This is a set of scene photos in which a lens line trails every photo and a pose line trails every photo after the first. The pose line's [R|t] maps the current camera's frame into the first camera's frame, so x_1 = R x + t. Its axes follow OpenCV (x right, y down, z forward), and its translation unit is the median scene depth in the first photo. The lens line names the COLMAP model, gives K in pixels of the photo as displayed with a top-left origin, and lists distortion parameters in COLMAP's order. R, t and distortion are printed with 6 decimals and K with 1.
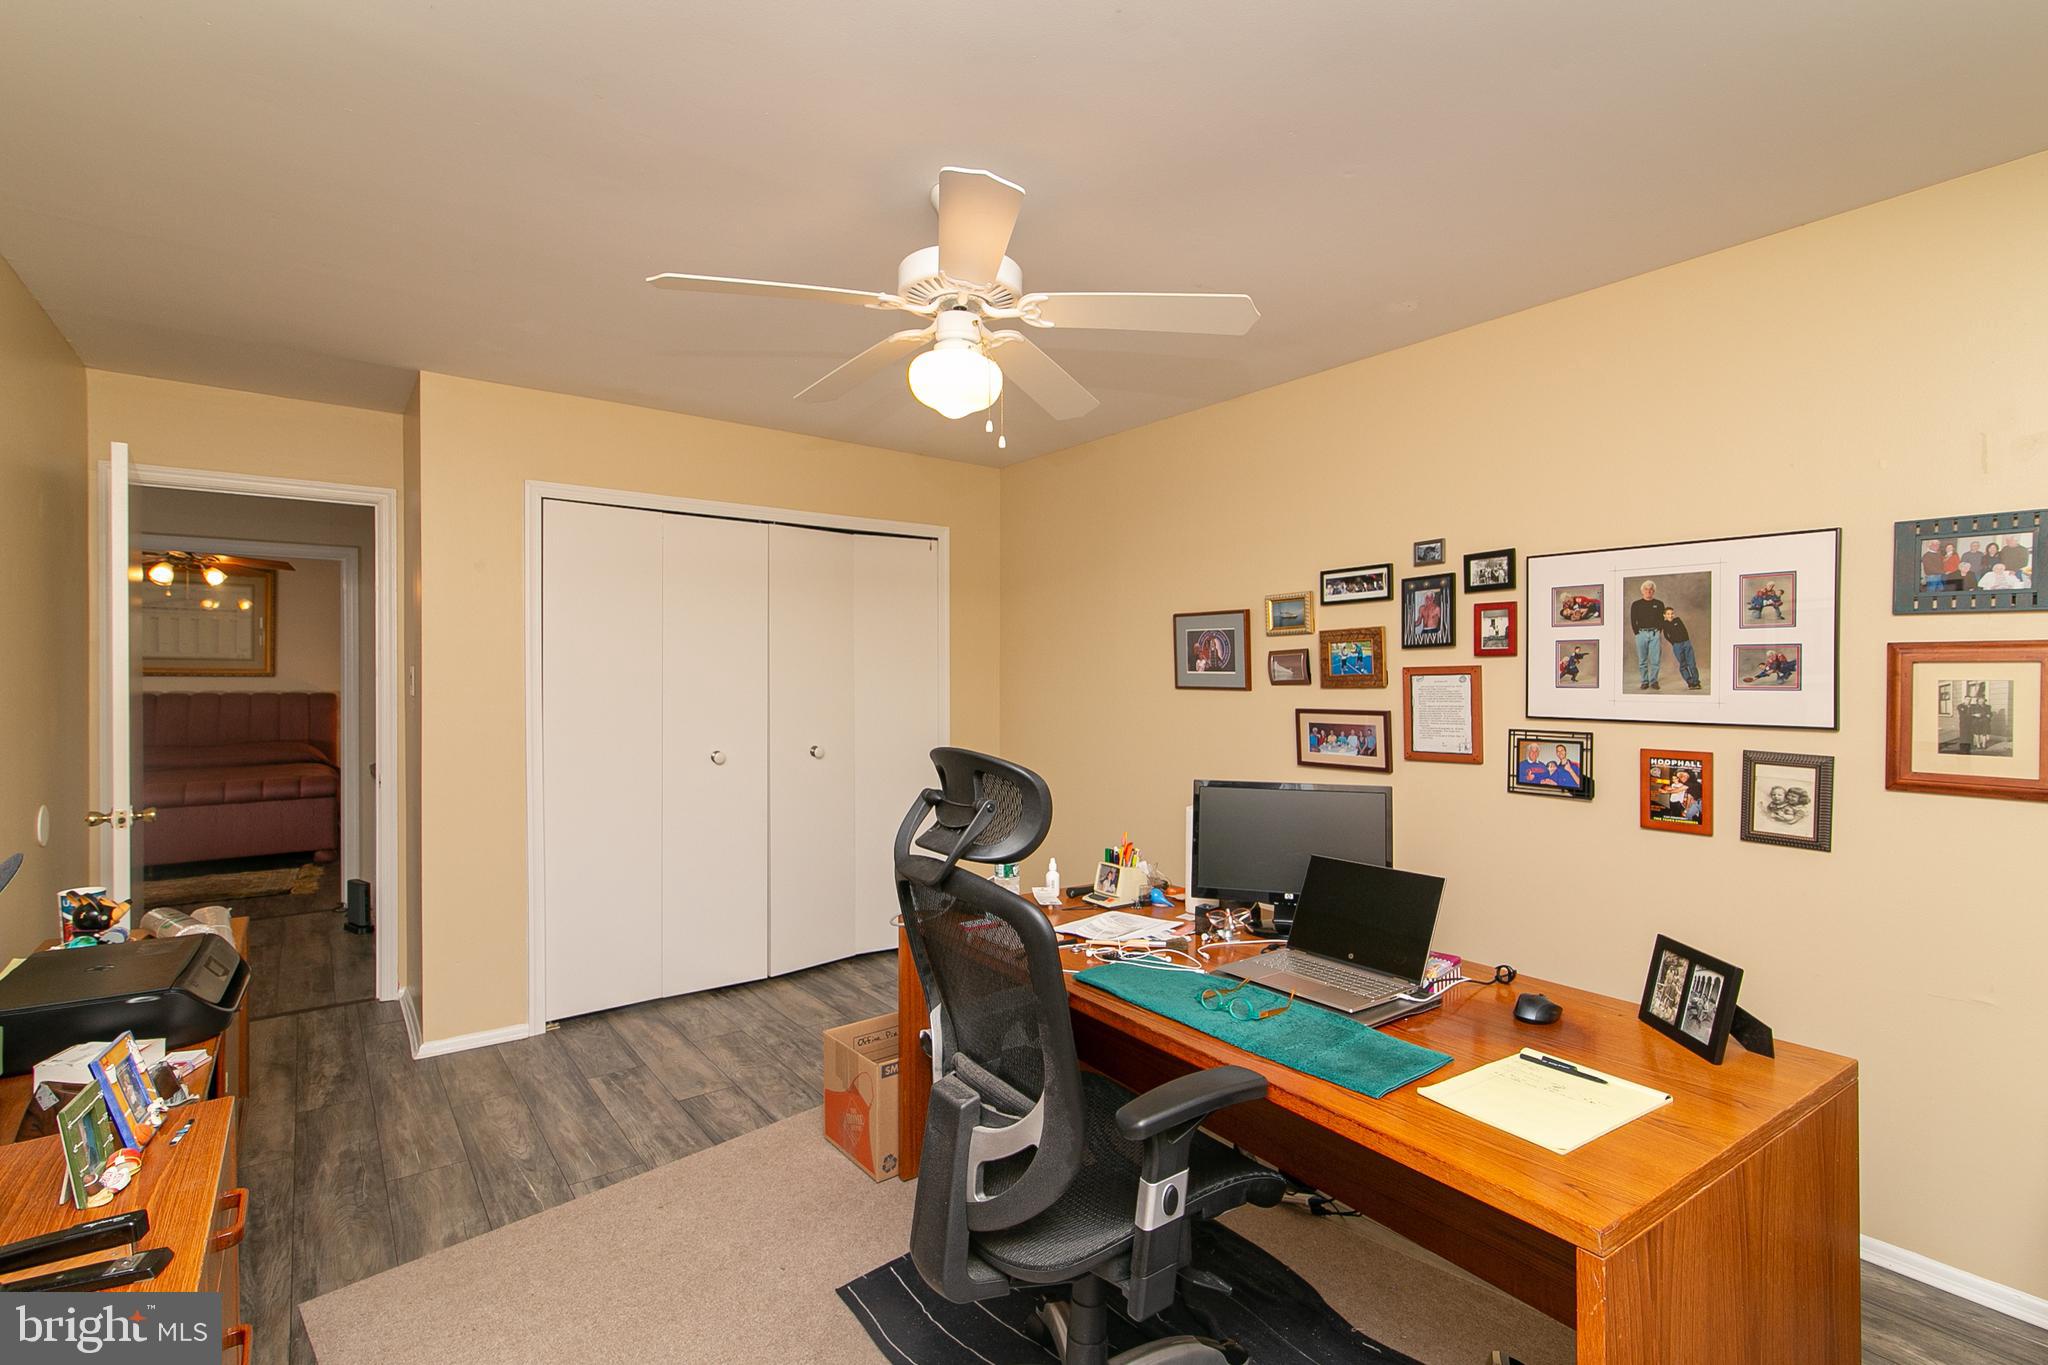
lens RADIAL K [[944.1, 0, 1028.1], [0, 944.1, 686.6], [0, 0, 1]] dist [-0.002455, 0.001479]
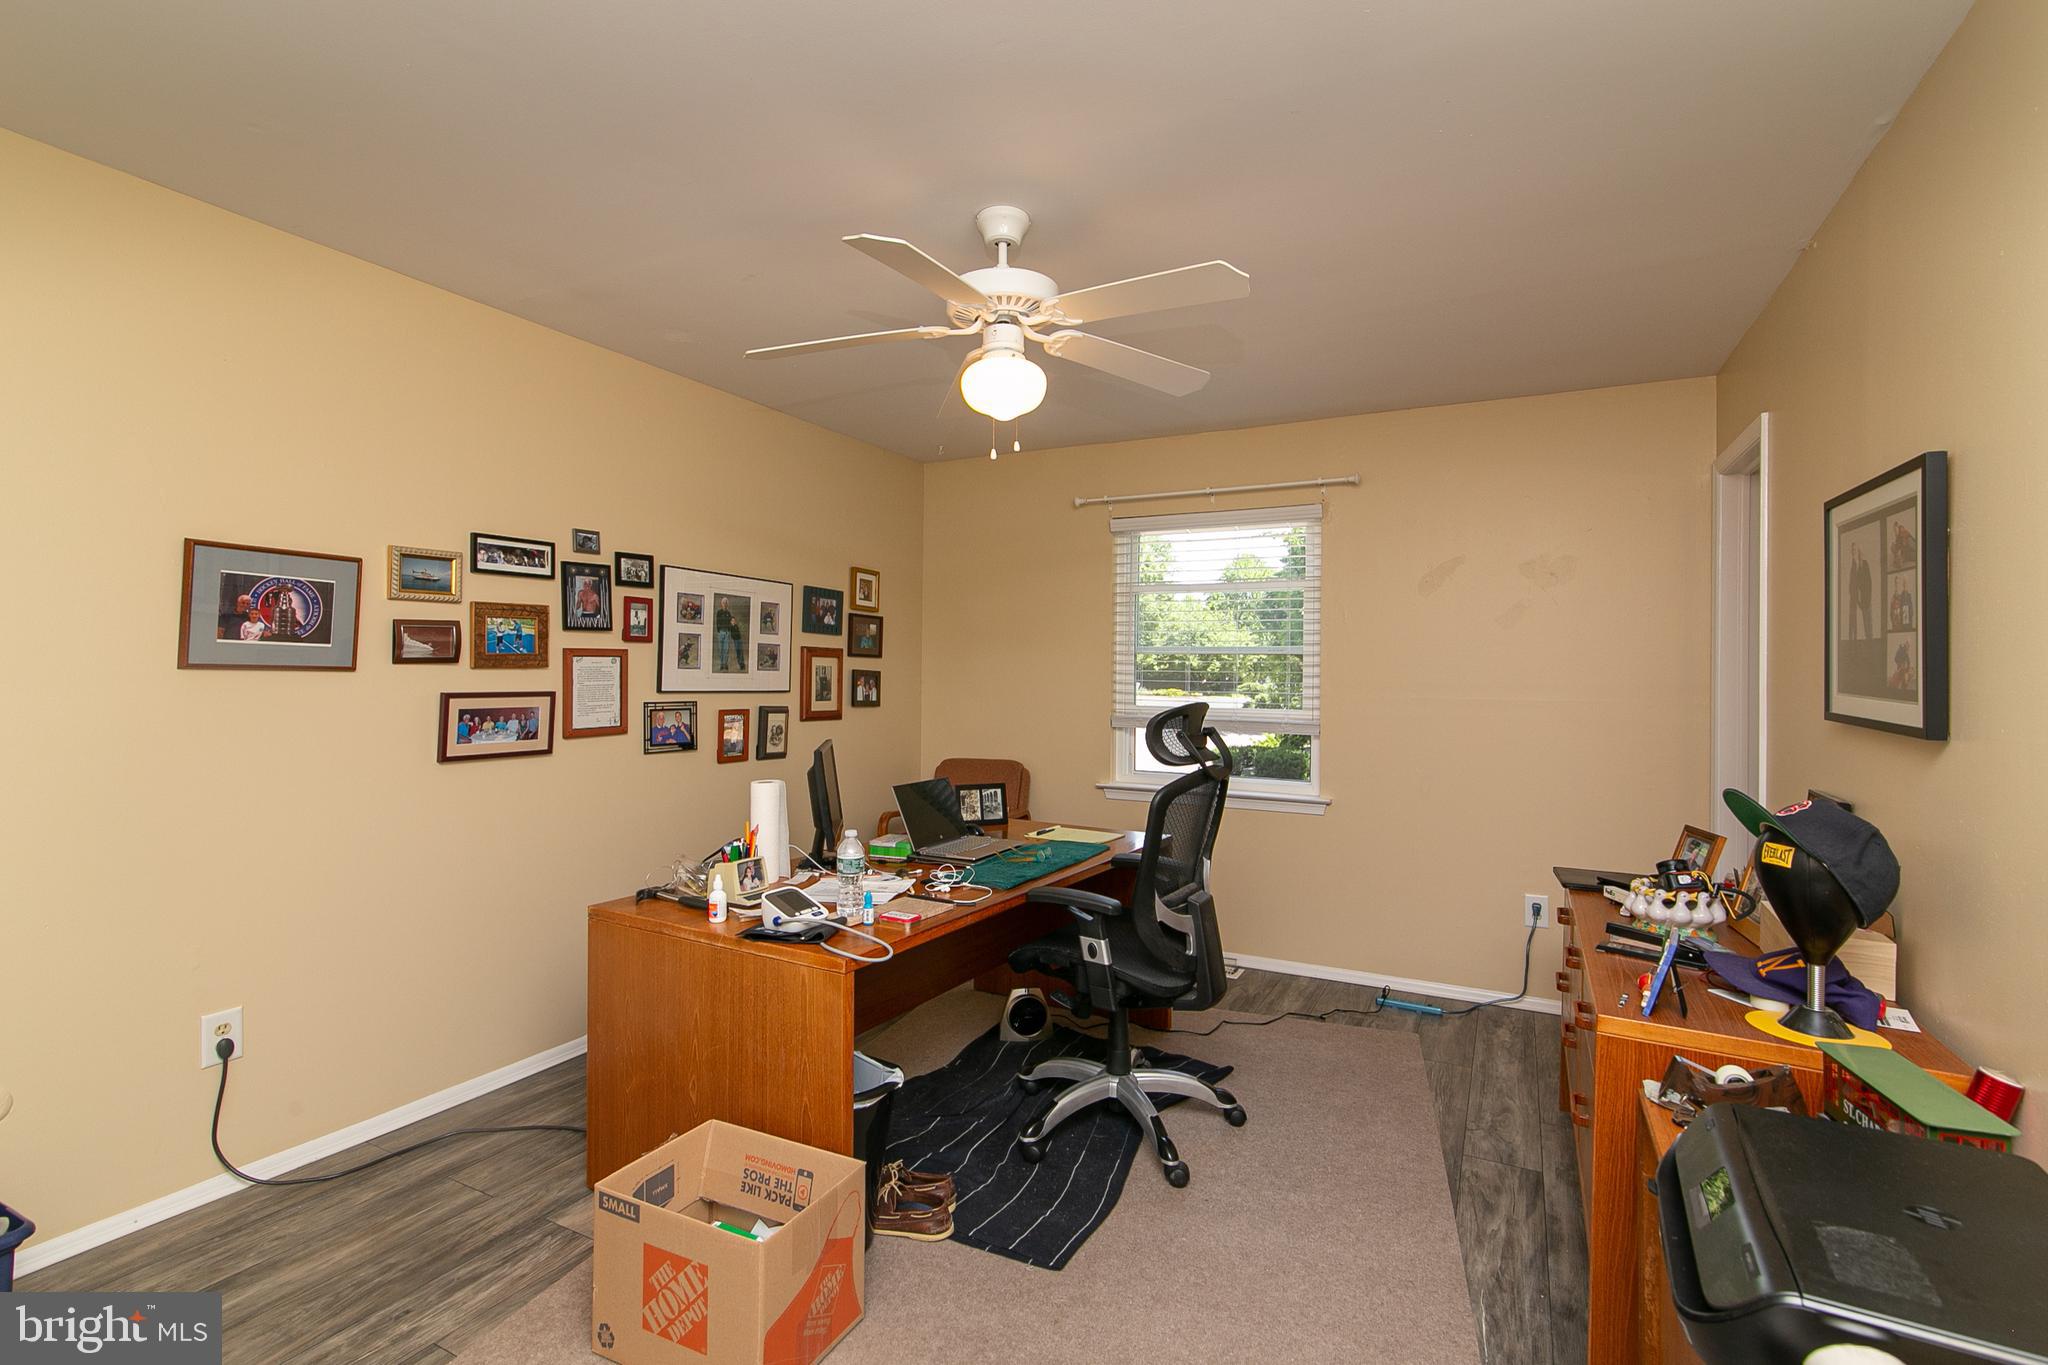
lens RADIAL K [[944.1, 0, 1028.8], [0, 944.1, 672.0], [0, 0, 1]] dist [-0.002455, 0.001479]
pose [[-0.432549, 0.001458, 0.901609, -0.775835], [-0.000031, 0.999999, -0.001632, 0.007512], [-0.901611, -0.000734, -0.432548, 1.040417]]
